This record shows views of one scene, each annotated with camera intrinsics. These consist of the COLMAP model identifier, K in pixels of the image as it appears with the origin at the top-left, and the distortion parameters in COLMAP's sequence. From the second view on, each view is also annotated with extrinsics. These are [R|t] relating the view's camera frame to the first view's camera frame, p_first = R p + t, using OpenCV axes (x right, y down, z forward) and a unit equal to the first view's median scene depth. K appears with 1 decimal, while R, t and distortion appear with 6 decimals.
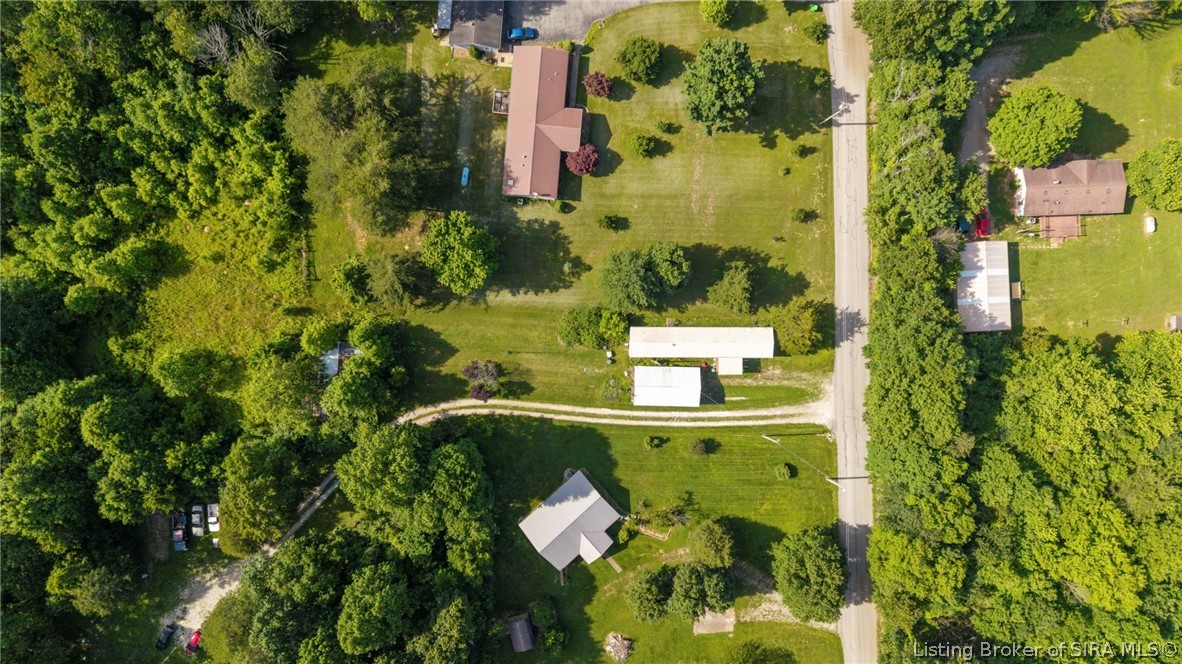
lens RADIAL K [[843.5, 0, 642.2], [0, 843.5, 333.5], [0, 0, 1]] dist [0.001584, -0.003615]
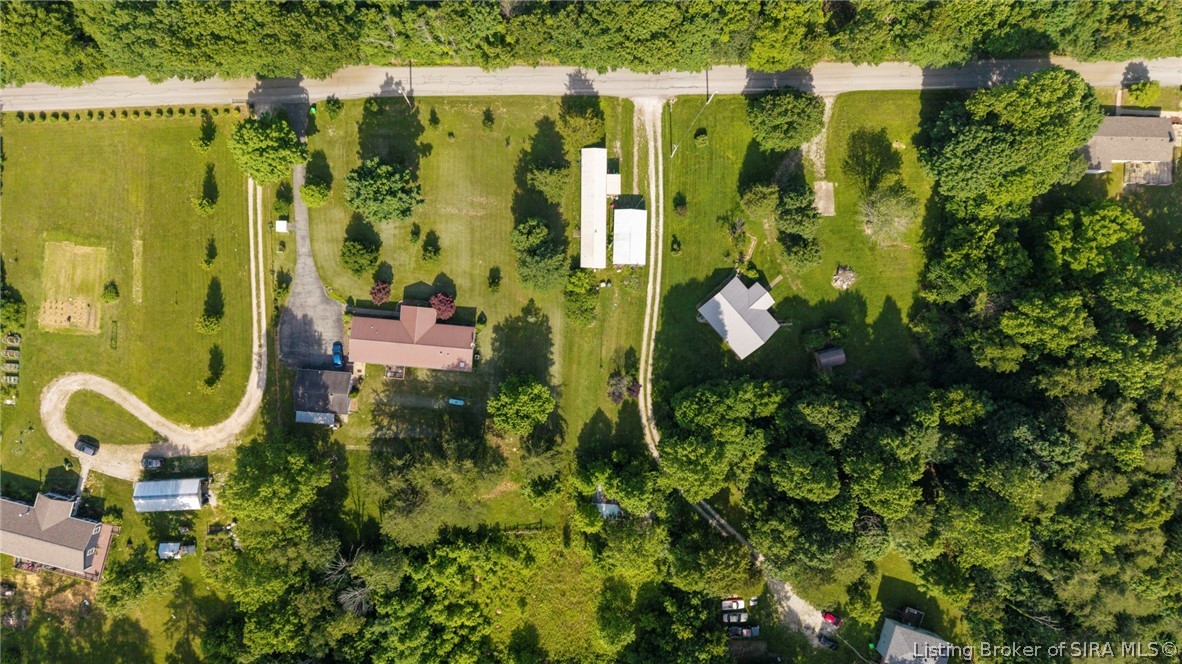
lens RADIAL K [[788.8, 0, 596.1], [0, 788.8, 274.7], [0, 0, 1]] dist [0.006619, 0.000418]
pose [[0.006900, -0.999497, -0.030943, 0.010543], [0.999698, 0.006165, 0.023798, -0.013090], [-0.023595, -0.031098, 0.999238, -0.139964]]
